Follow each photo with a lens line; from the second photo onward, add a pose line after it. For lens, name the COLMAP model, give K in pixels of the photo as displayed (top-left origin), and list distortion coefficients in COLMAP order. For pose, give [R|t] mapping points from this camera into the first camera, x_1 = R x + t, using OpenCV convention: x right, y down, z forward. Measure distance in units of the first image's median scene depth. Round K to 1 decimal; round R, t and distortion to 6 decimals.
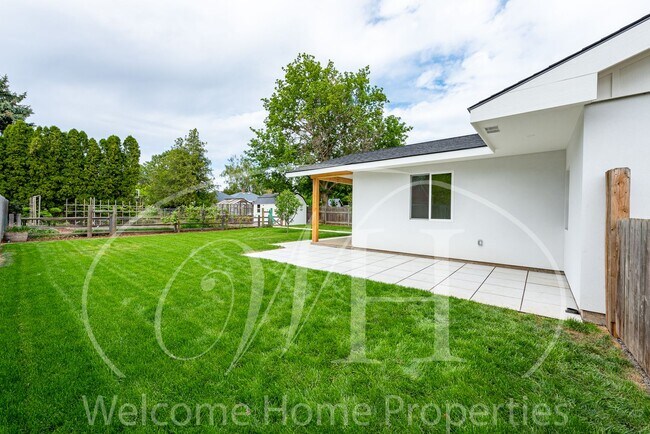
lens RADIAL K [[249.7, 0, 328.3], [0, 249.7, 216.4], [0, 0, 1]] dist [-0.009467, 0.000131]
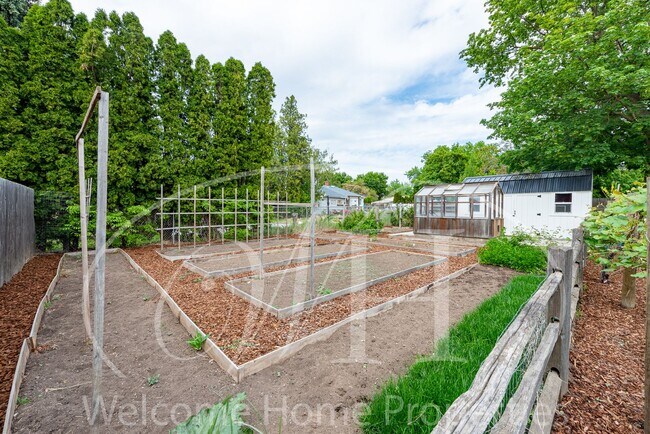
lens RADIAL K [[255.2, 0, 325.0], [0, 255.2, 217.0], [0, 0, 1]] dist [-0.000477, -0.000072]
pose [[0.988002, -0.008156, -0.154228, -0.673504], [0.009504, 0.999923, 0.008001, -0.015576], [0.154151, -0.009370, 0.988003, 0.576399]]
